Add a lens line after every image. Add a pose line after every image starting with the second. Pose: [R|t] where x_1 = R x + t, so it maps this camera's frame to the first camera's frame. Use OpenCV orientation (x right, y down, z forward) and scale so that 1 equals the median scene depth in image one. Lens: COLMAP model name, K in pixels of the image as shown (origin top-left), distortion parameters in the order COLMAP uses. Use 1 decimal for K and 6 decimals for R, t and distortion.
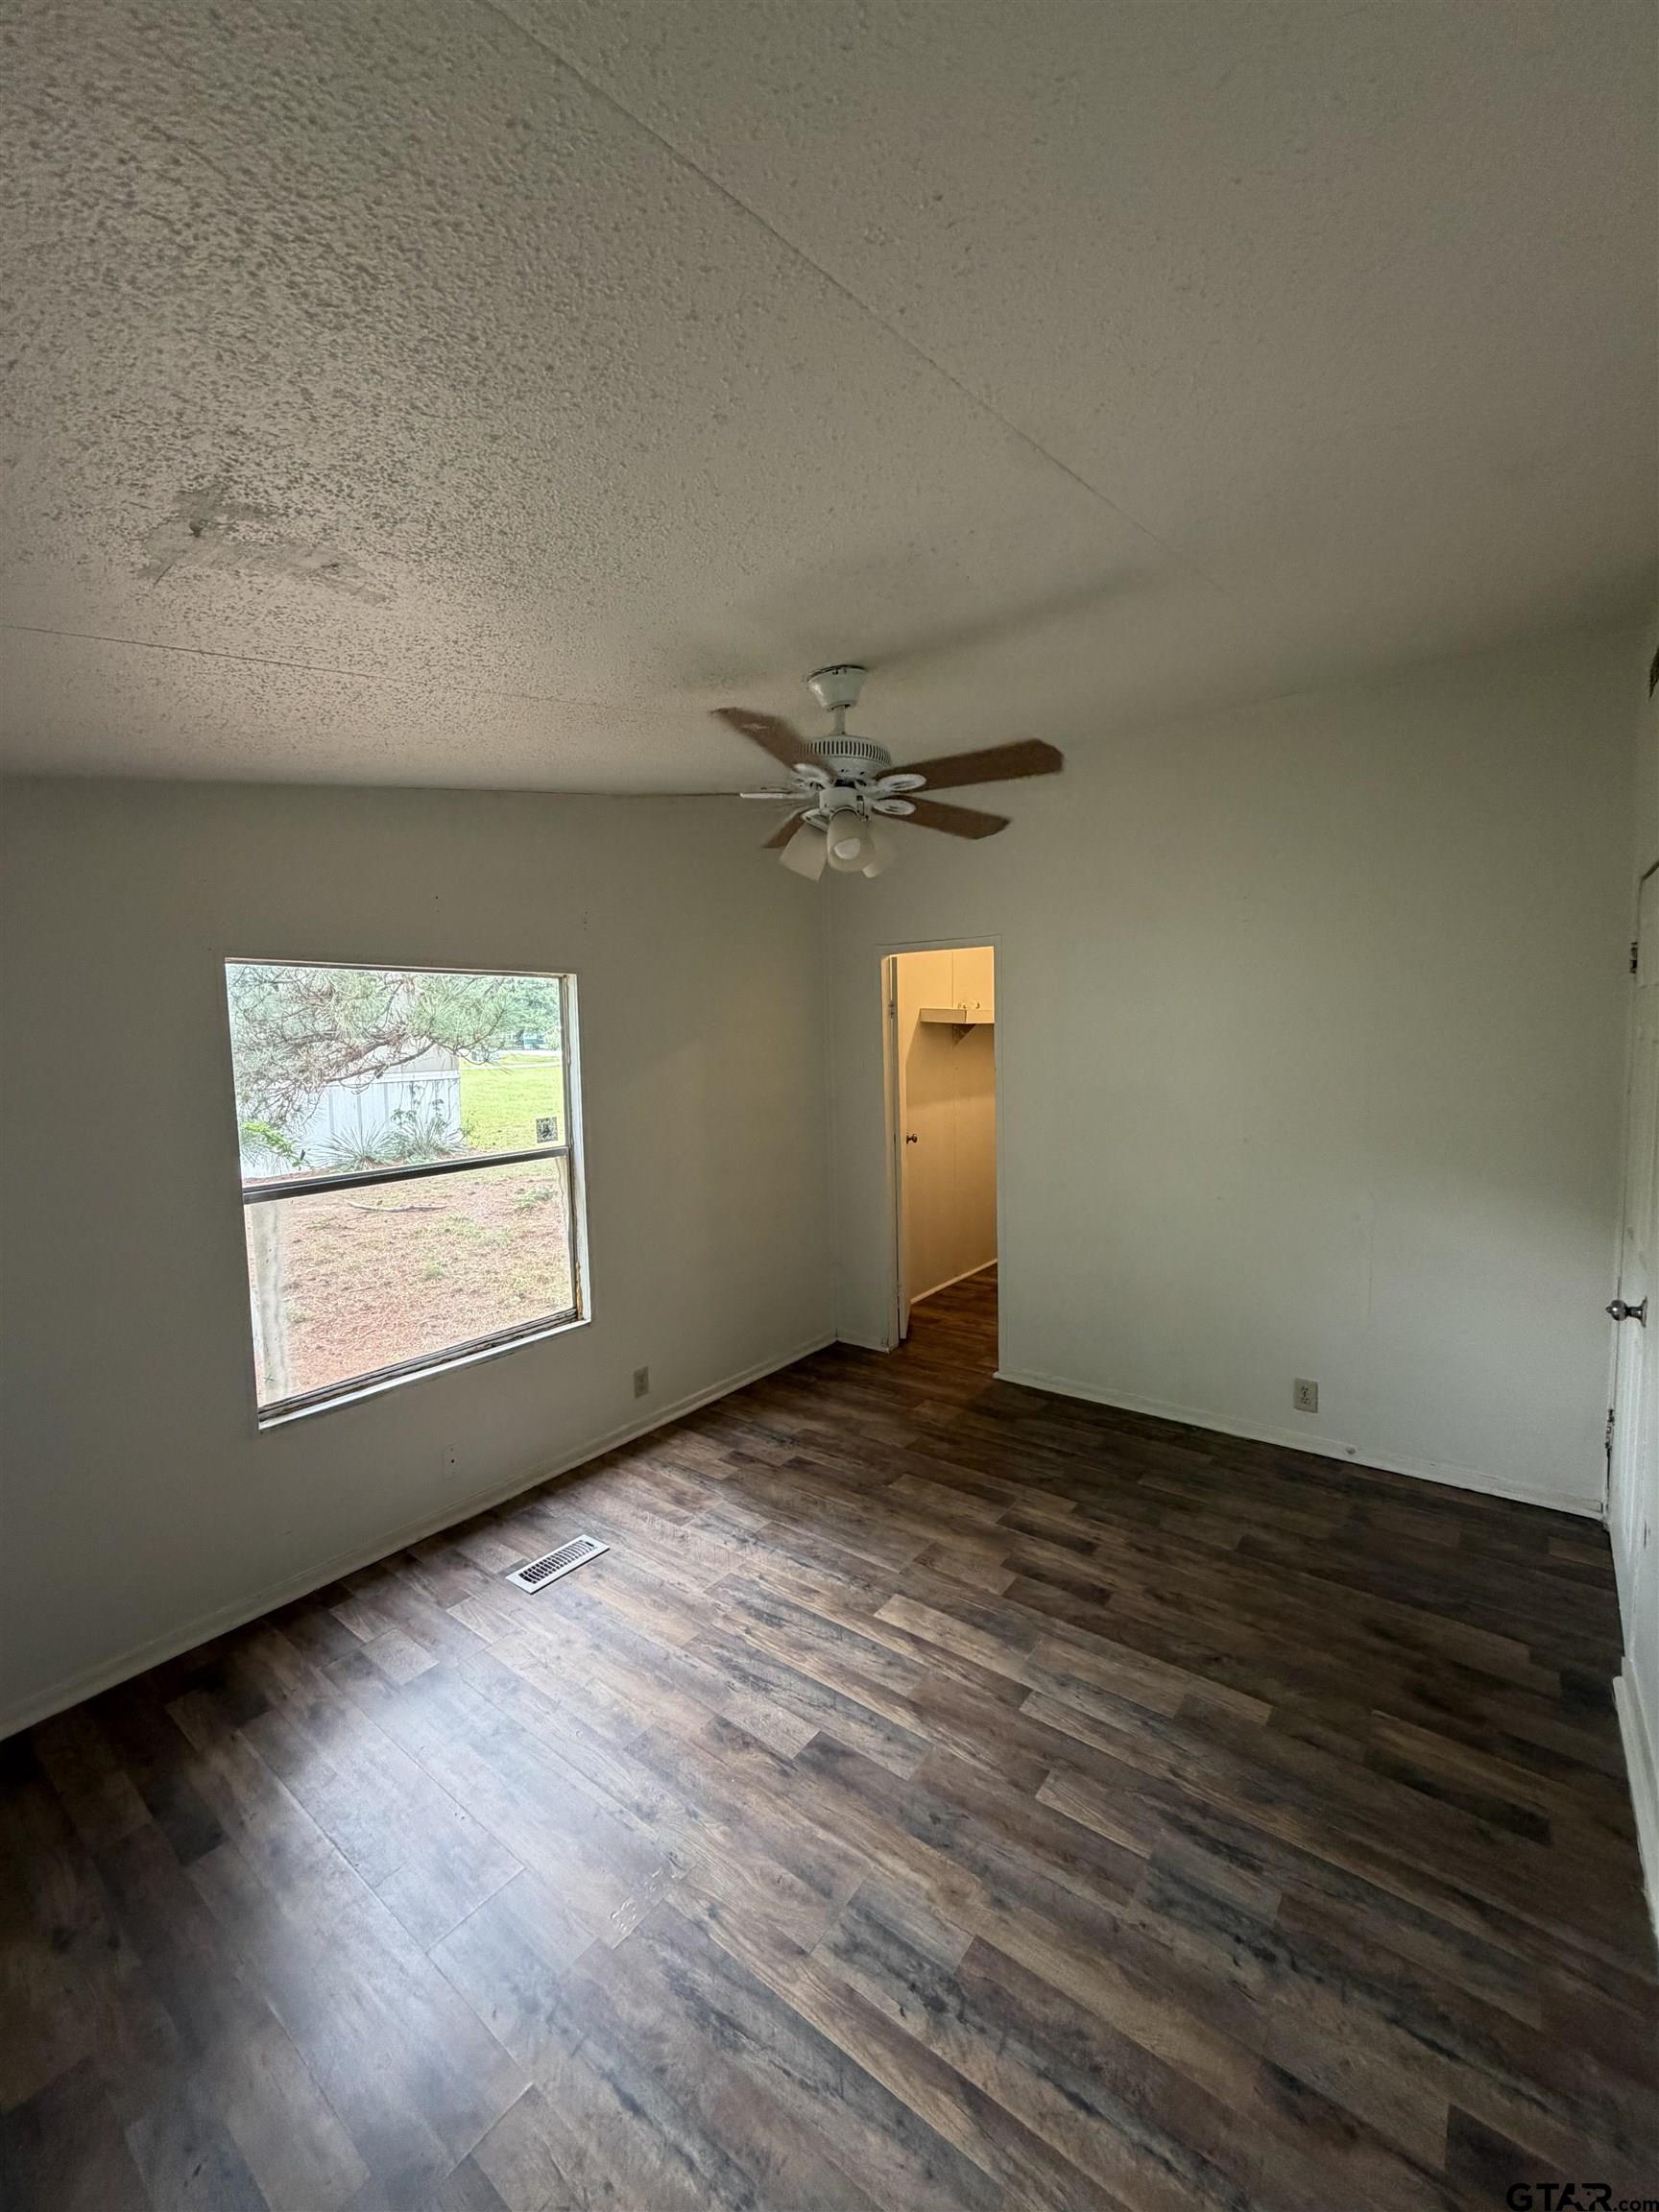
lens RADIAL K [[881.3, 0, 829.5], [0, 881.3, 1106.0], [0, 0, 1]] dist [0.000637, -0.000079]
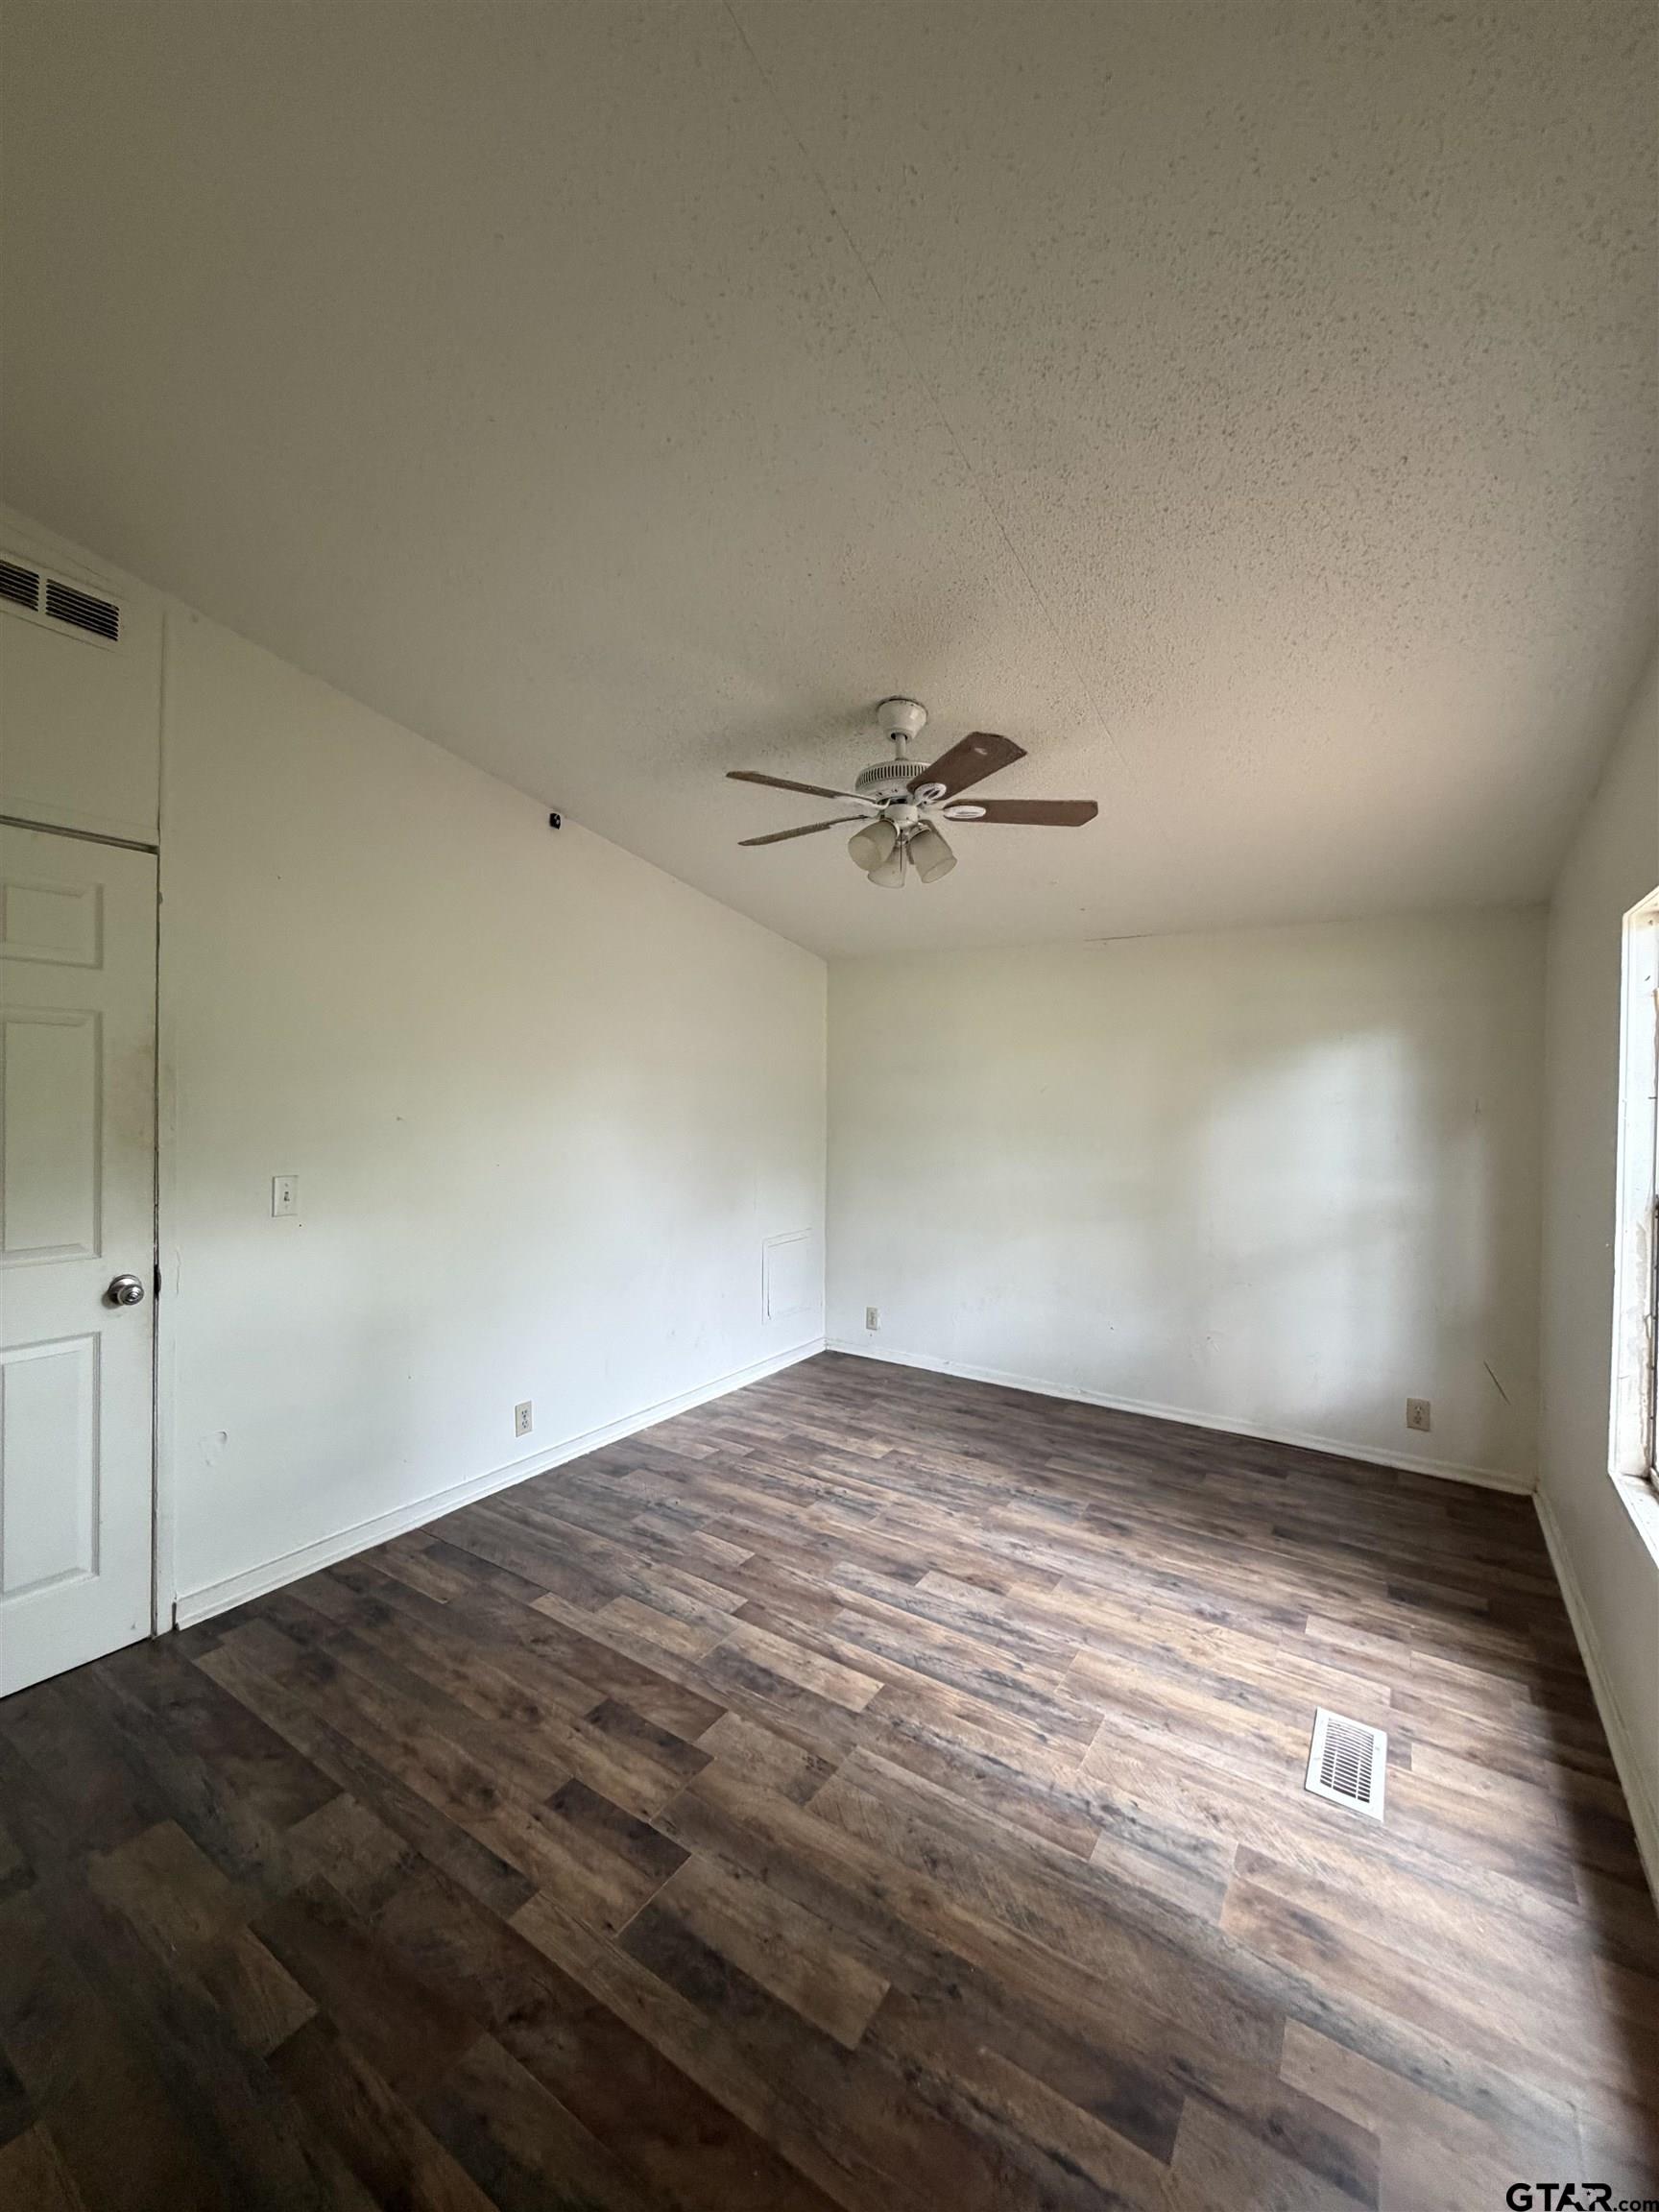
lens RADIAL K [[881.3, 0, 829.5], [0, 881.3, 1106.0], [0, 0, 1]] dist [0.000637, -0.000079]
pose [[-0.996928, 0.009681, -0.077720, 0.172697], [0.001174, 0.994067, 0.108765, -0.080846], [0.078312, 0.108340, -0.991025, 1.880516]]
